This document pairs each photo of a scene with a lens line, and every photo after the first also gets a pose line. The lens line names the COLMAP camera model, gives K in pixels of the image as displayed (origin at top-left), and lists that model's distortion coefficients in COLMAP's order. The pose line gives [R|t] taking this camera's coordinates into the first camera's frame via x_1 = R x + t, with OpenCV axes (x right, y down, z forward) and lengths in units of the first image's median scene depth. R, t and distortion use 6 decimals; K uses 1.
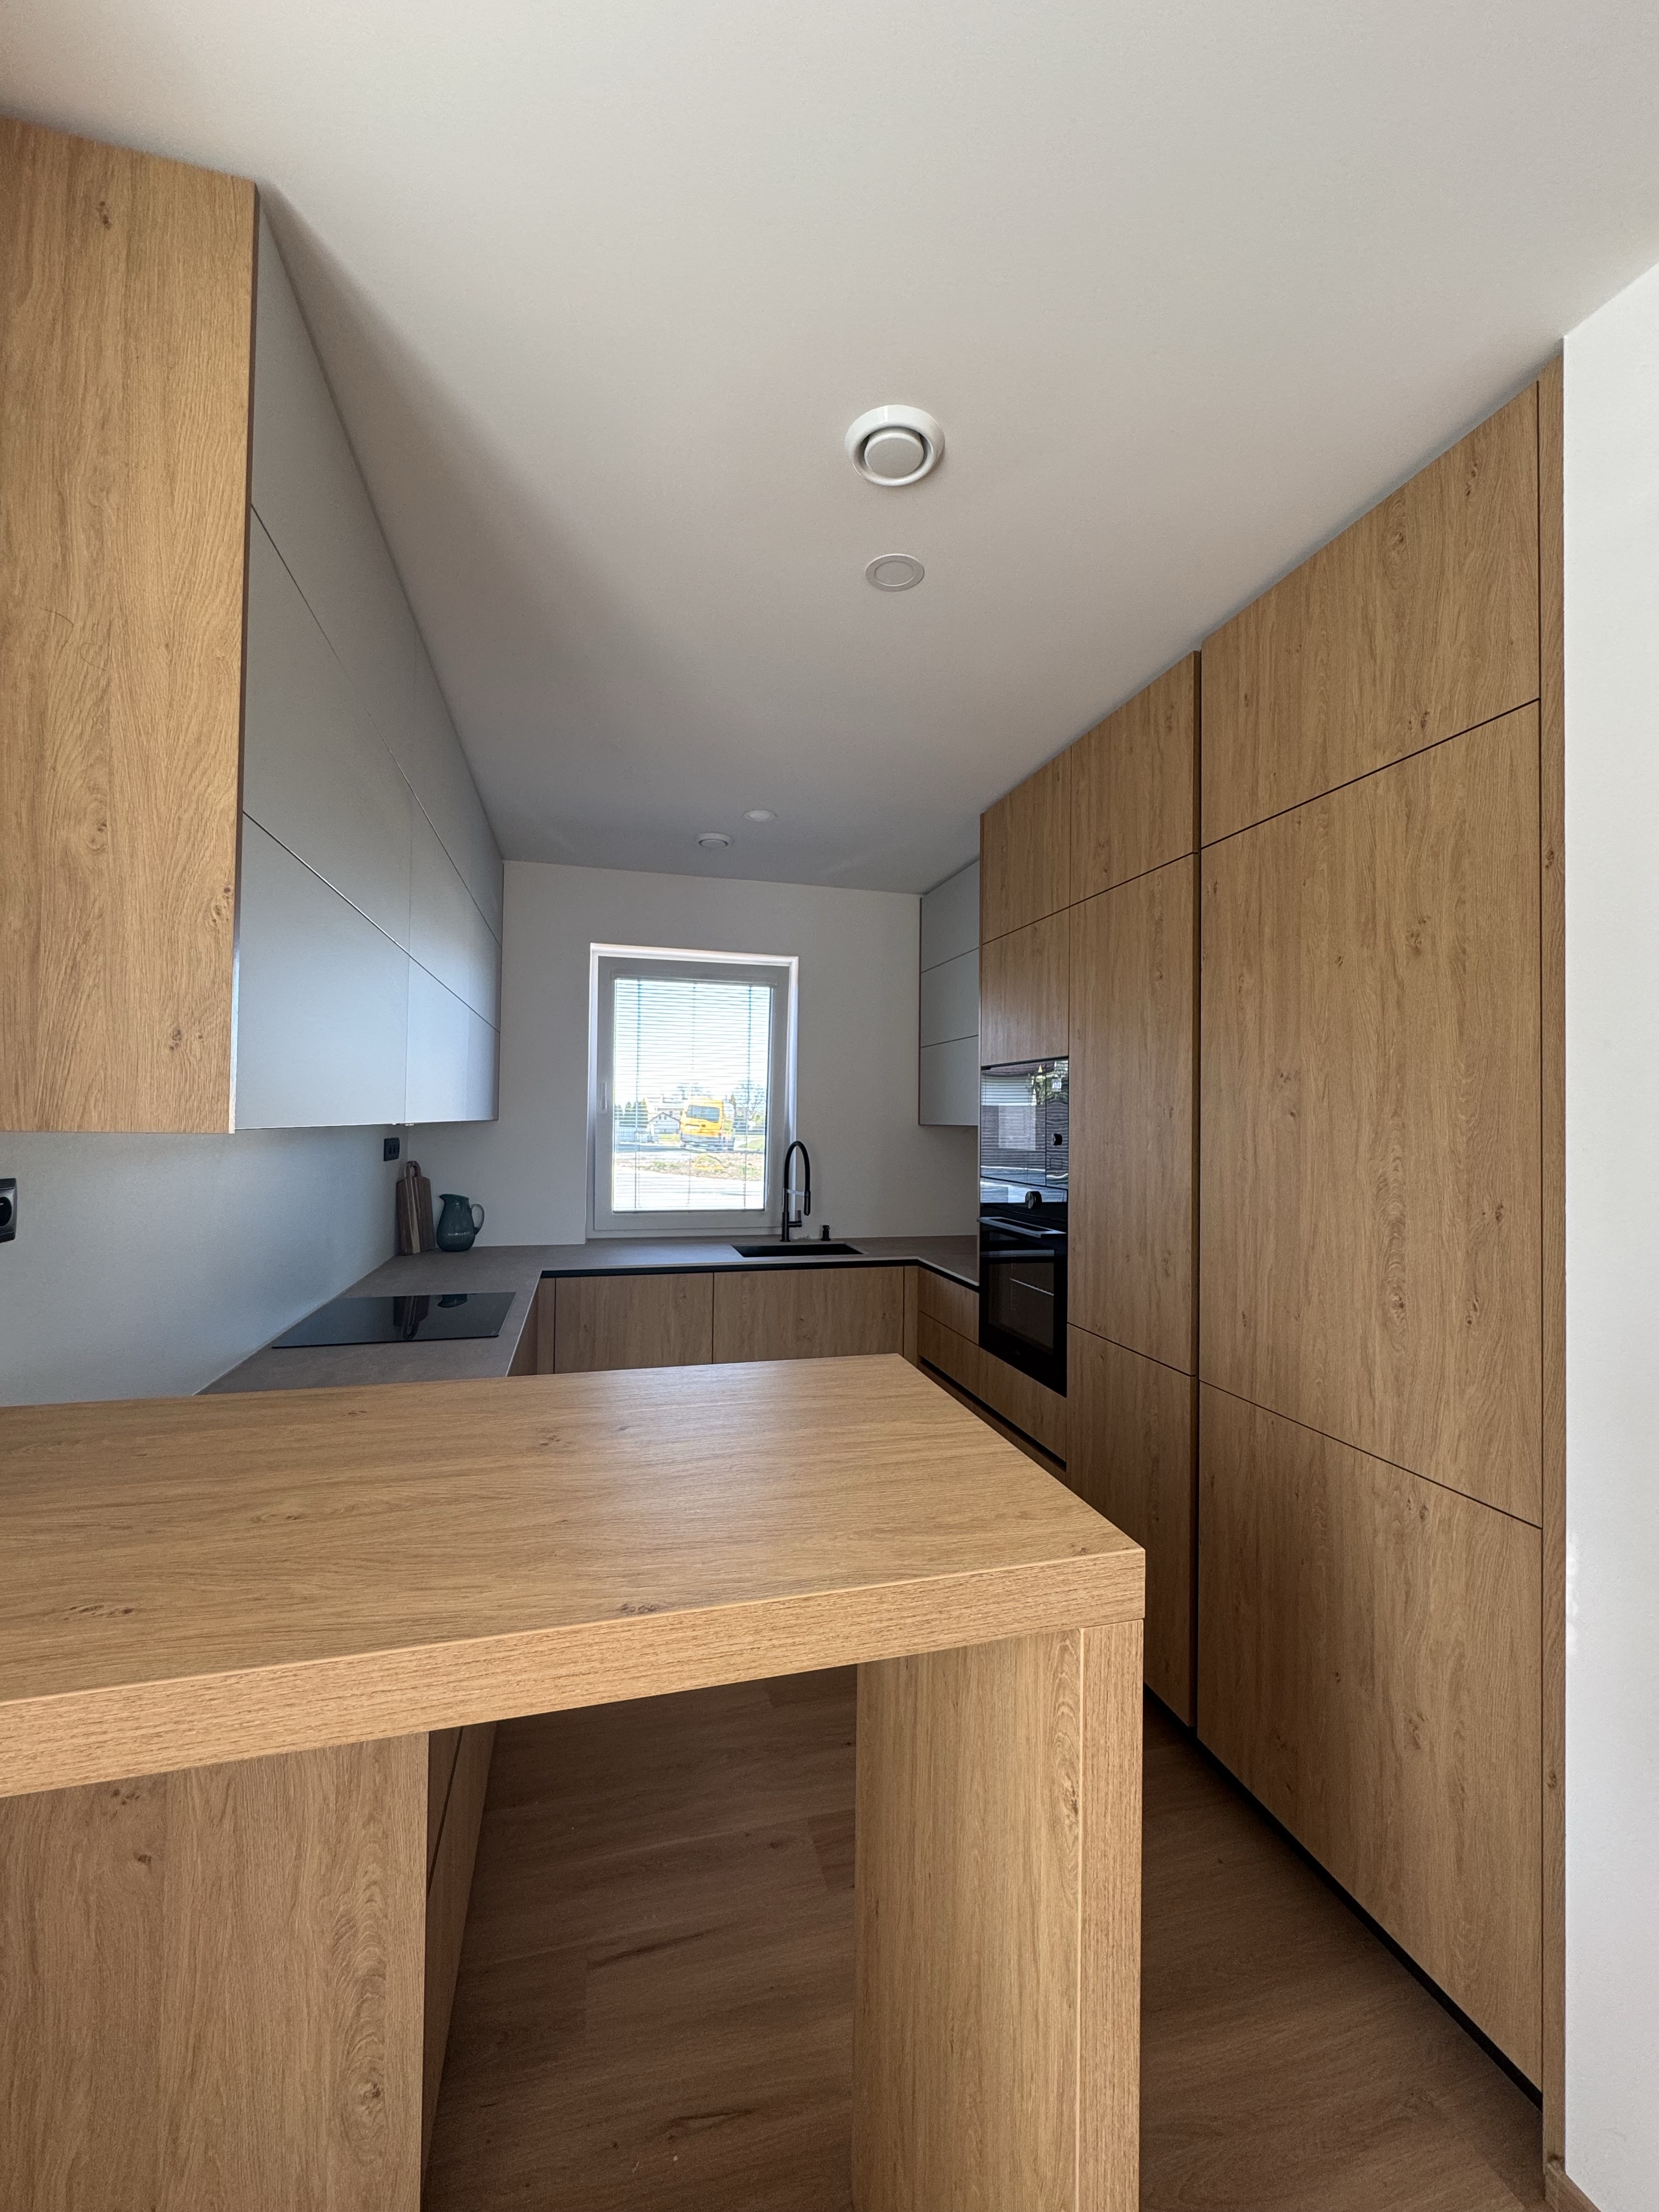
lens RADIAL K [[883.7, 0, 832.4], [0, 883.7, 1103.9], [0, 0, 1]] dist [-0.003735, 0.000559]
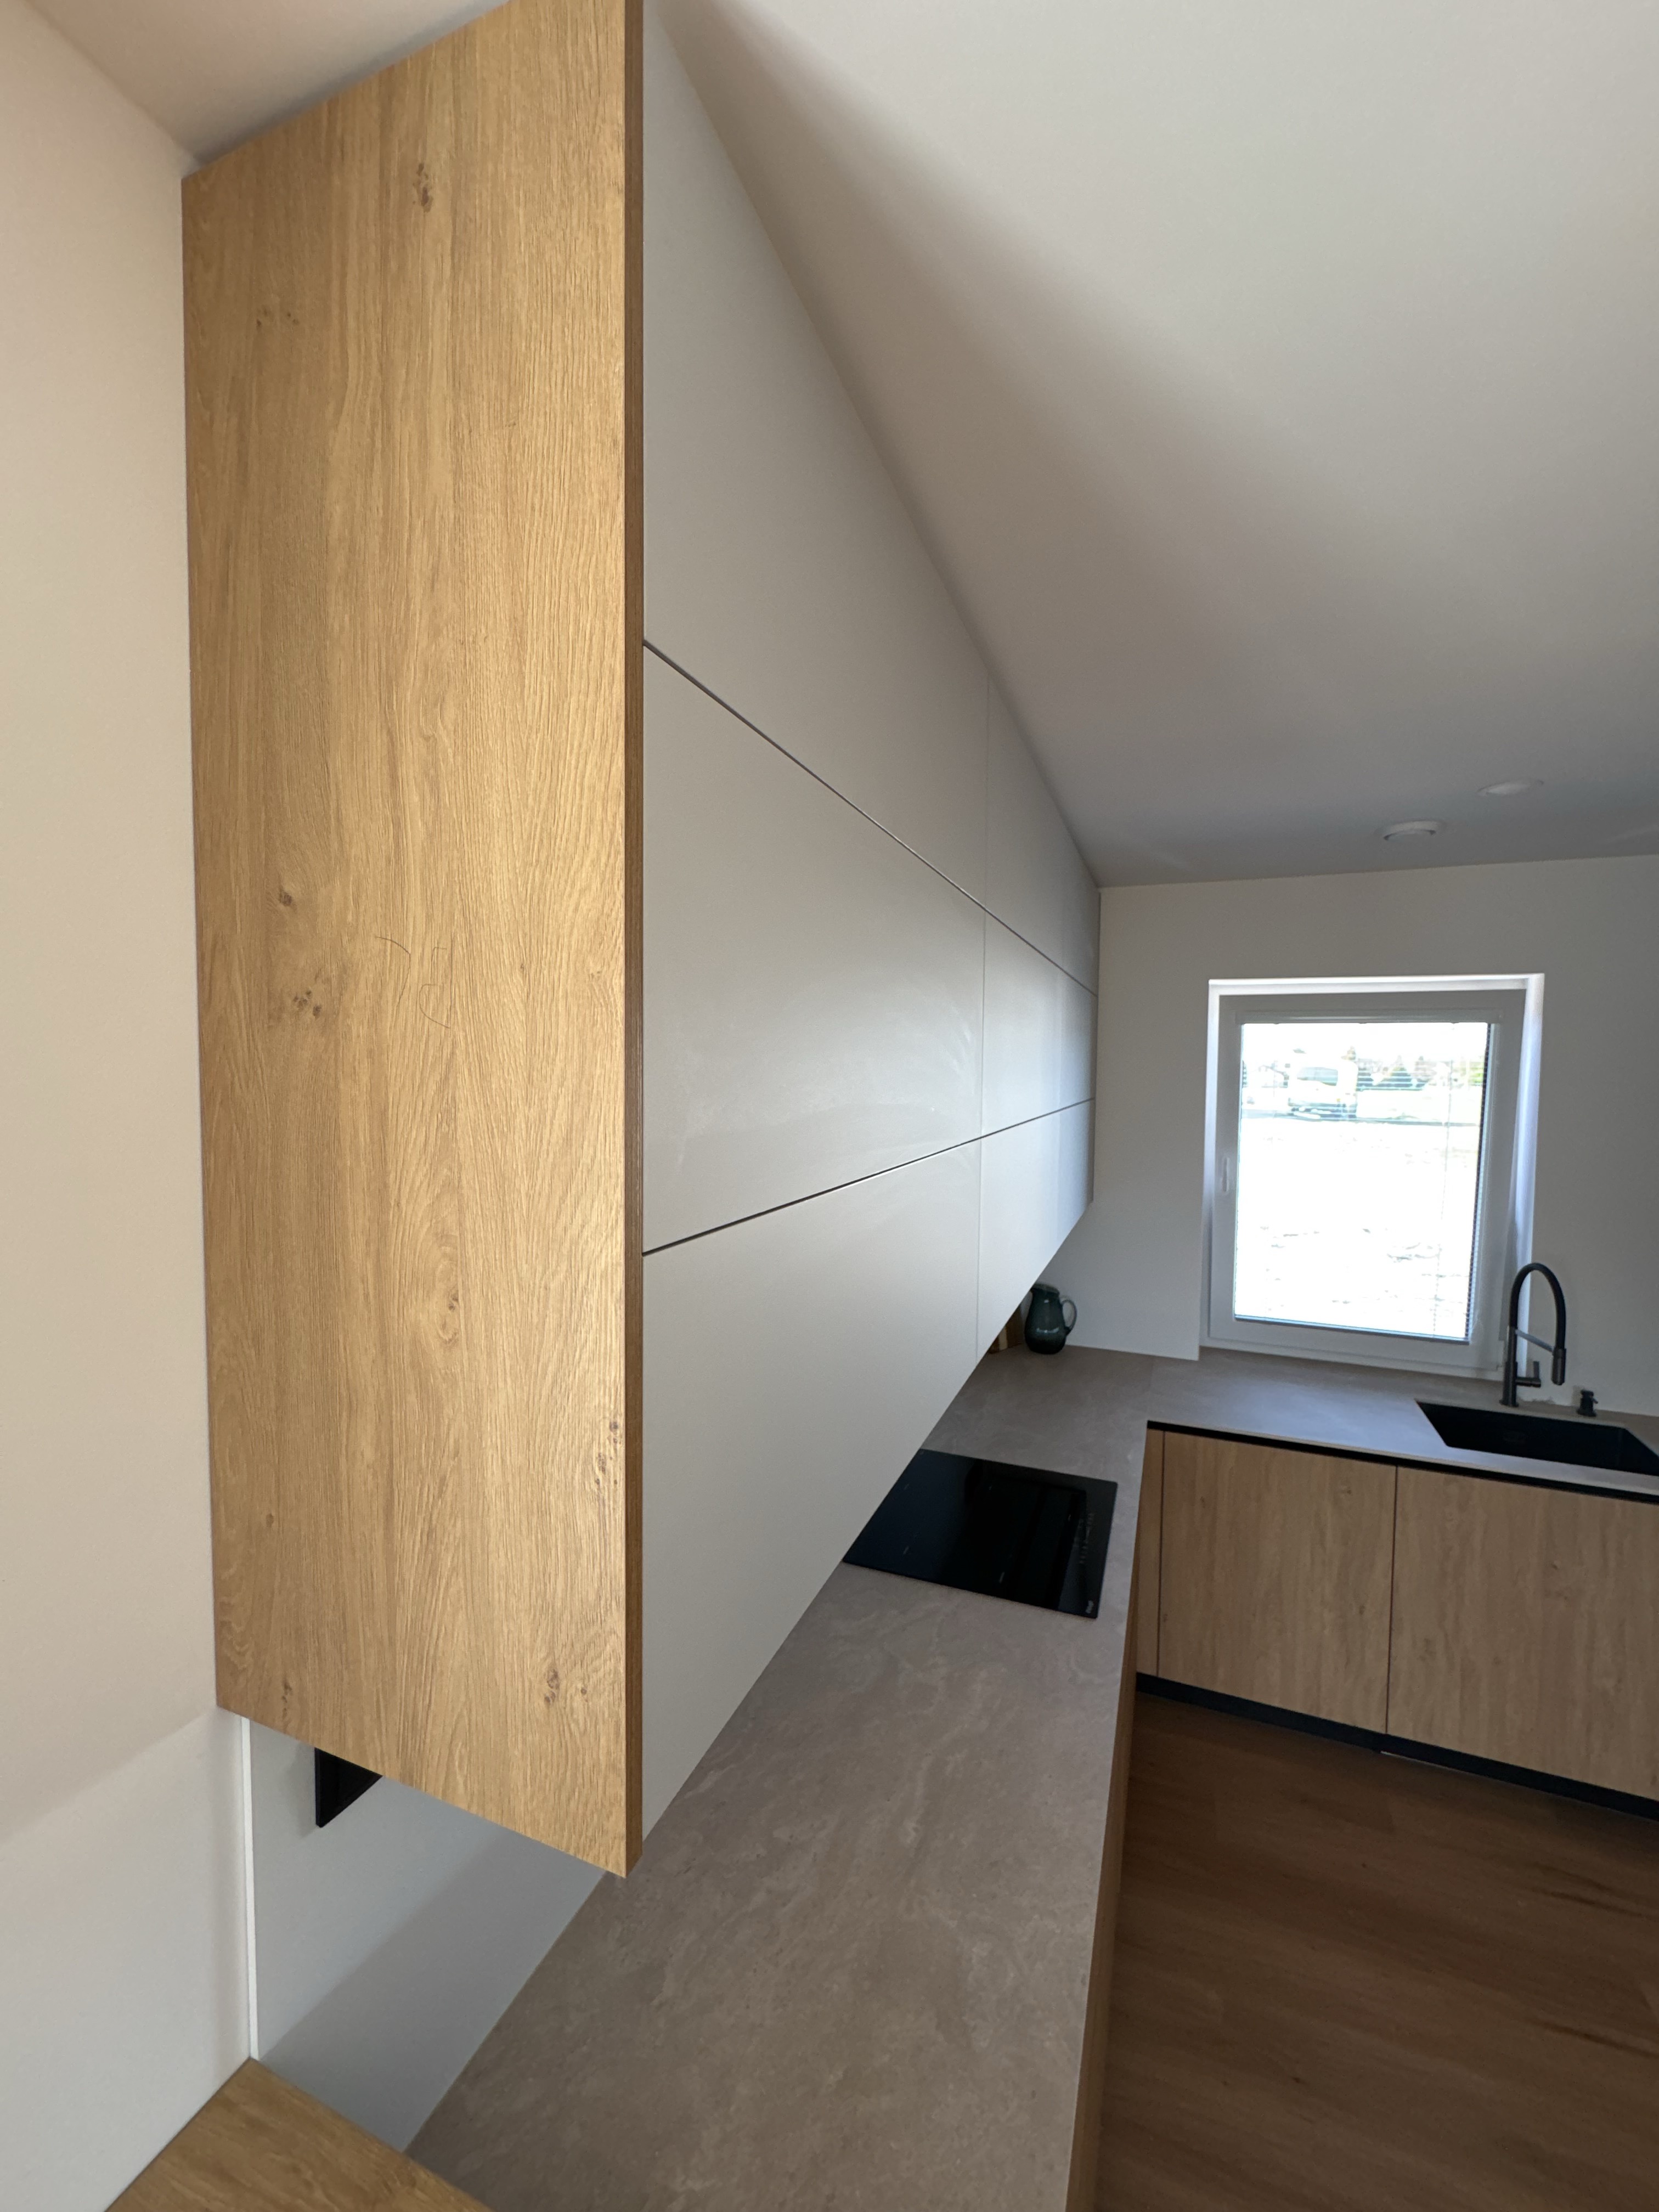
lens RADIAL K [[883.7, 0, 832.4], [0, 883.7, 1103.9], [0, 0, 1]] dist [-0.003735, 0.000559]
pose [[0.800621, 0.022420, -0.598751, -0.191526], [0.011225, 0.998563, 0.052400, -0.315406], [0.599066, -0.048673, 0.799219, 0.463301]]
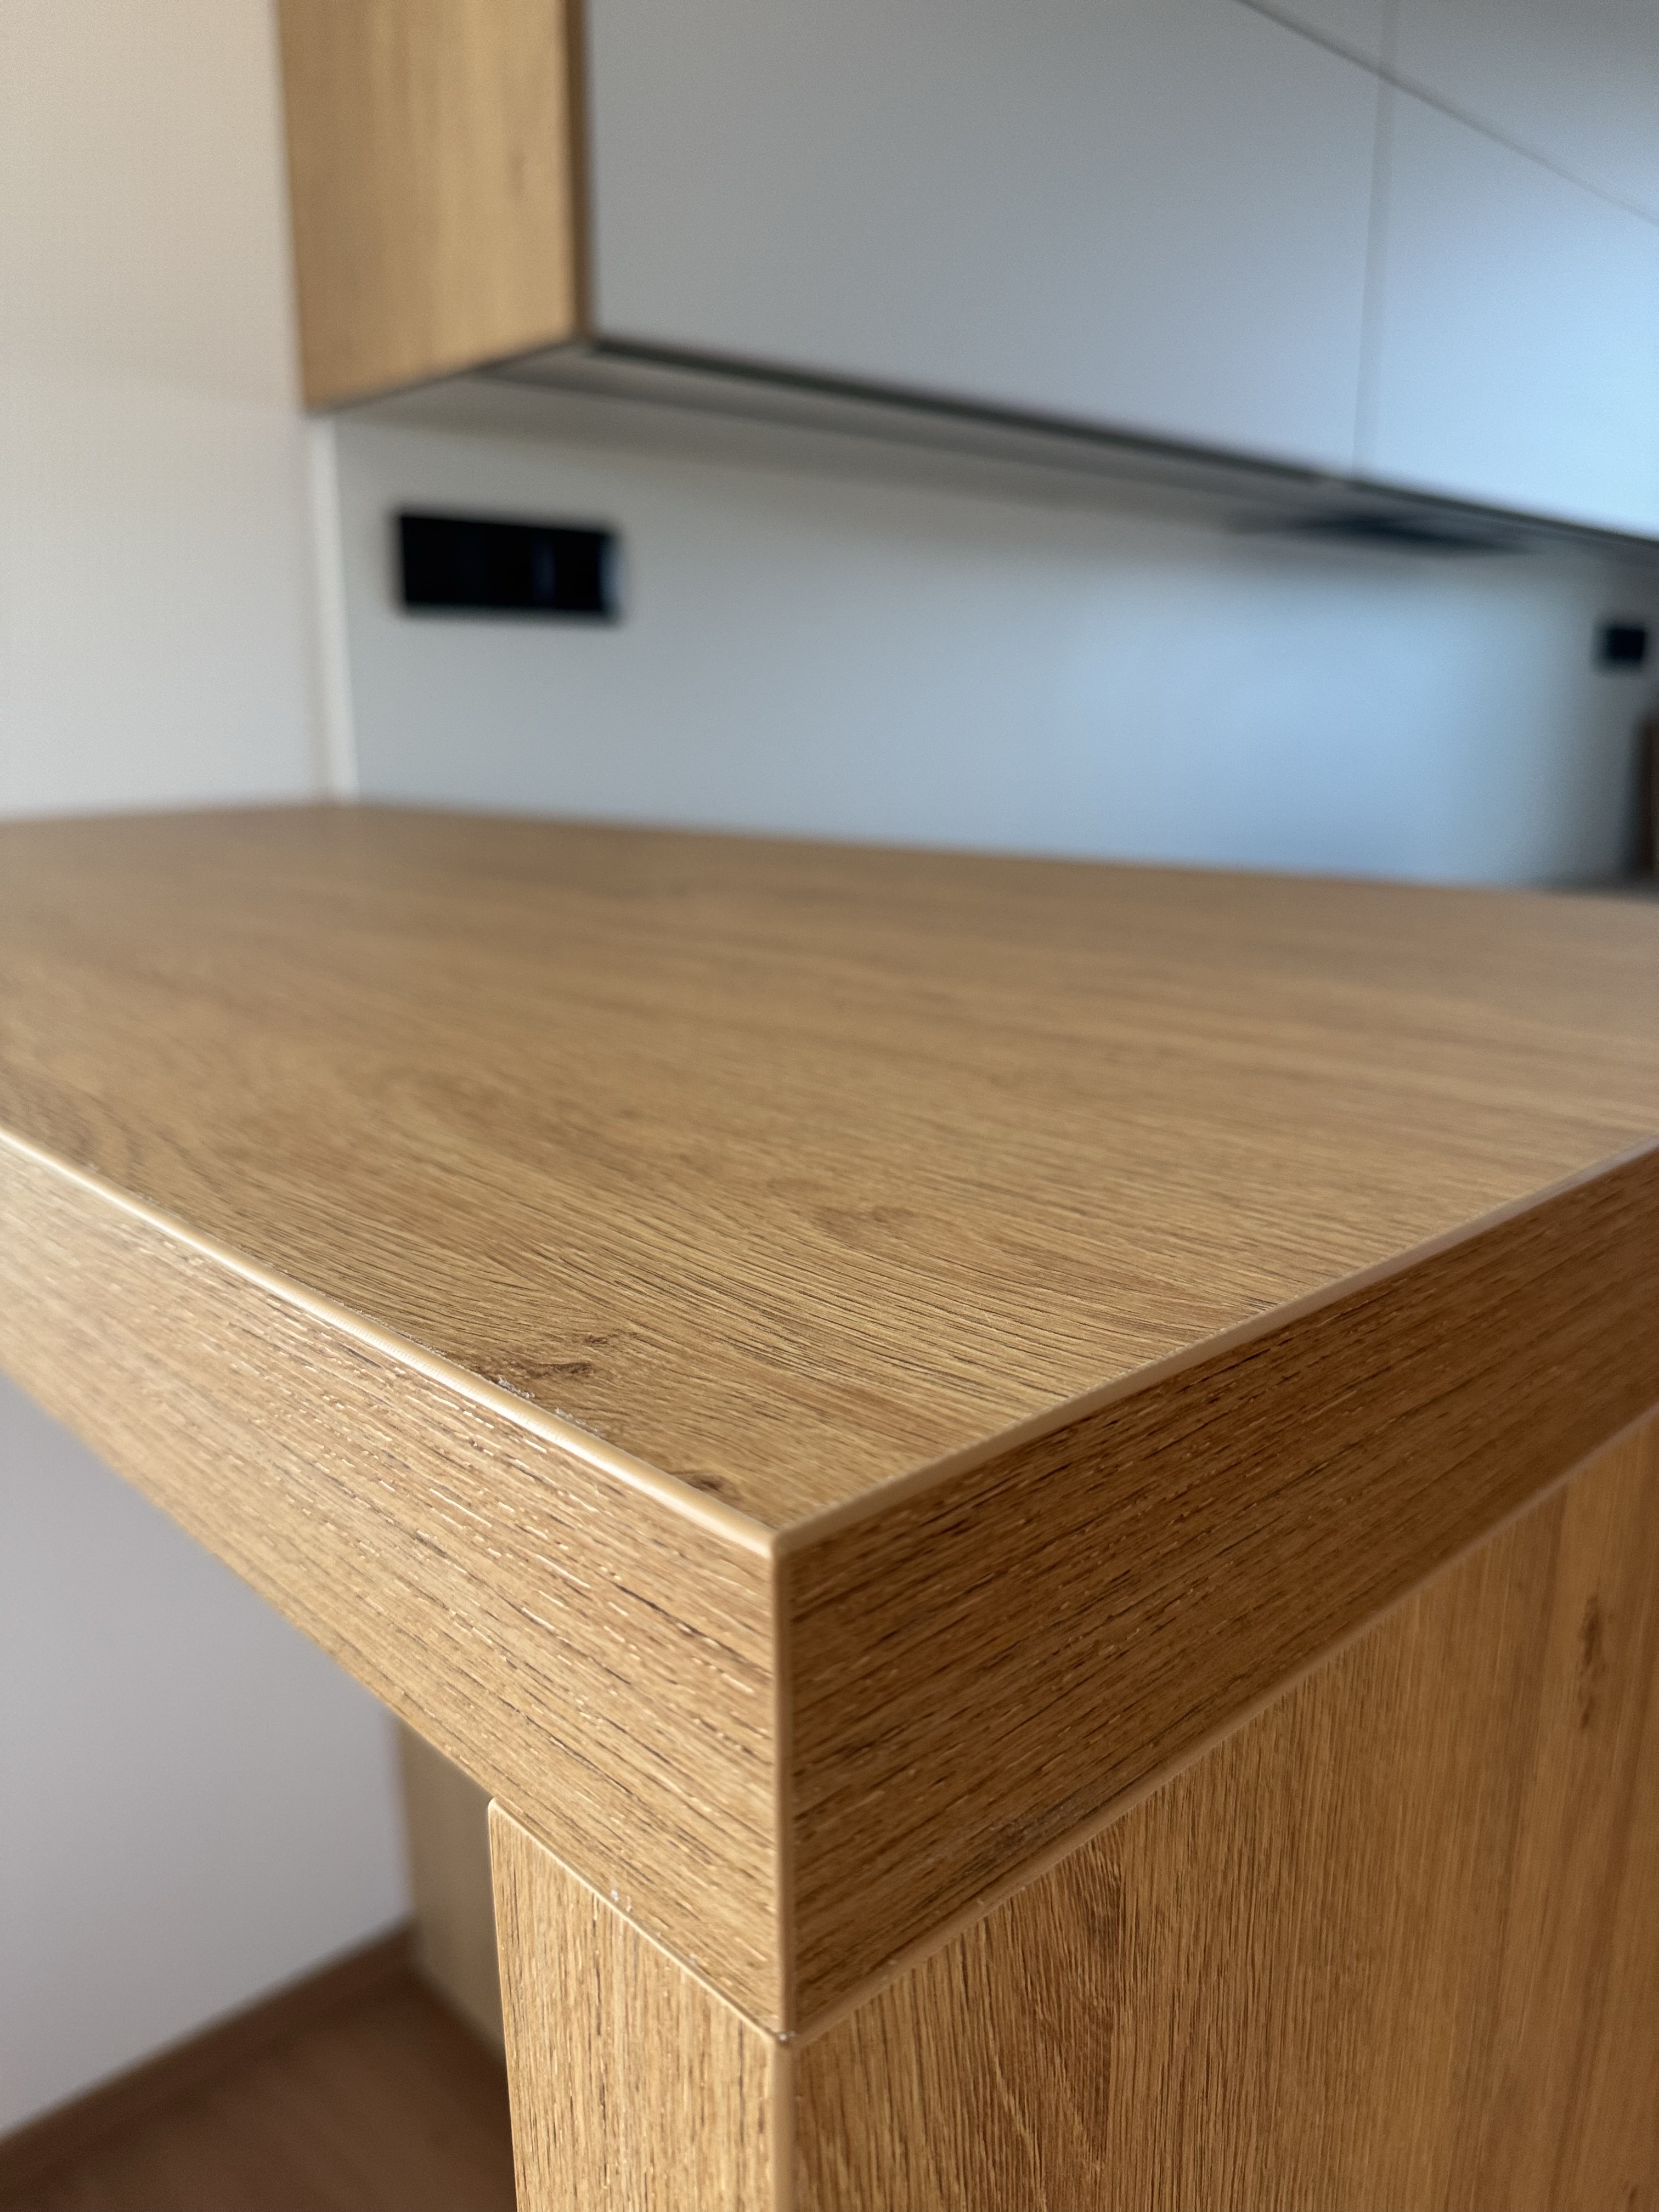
lens RADIAL K [[1629.4, 0, 829.5], [0, 1629.4, 1106.0], [0, 0, 1]] dist [0.086258, -0.252612]
pose [[0.475149, 0.195111, -0.858001, 0.245127], [0.021965, 0.972172, 0.233238, 0.183480], [0.879631, -0.129669, 0.457641, 0.422689]]
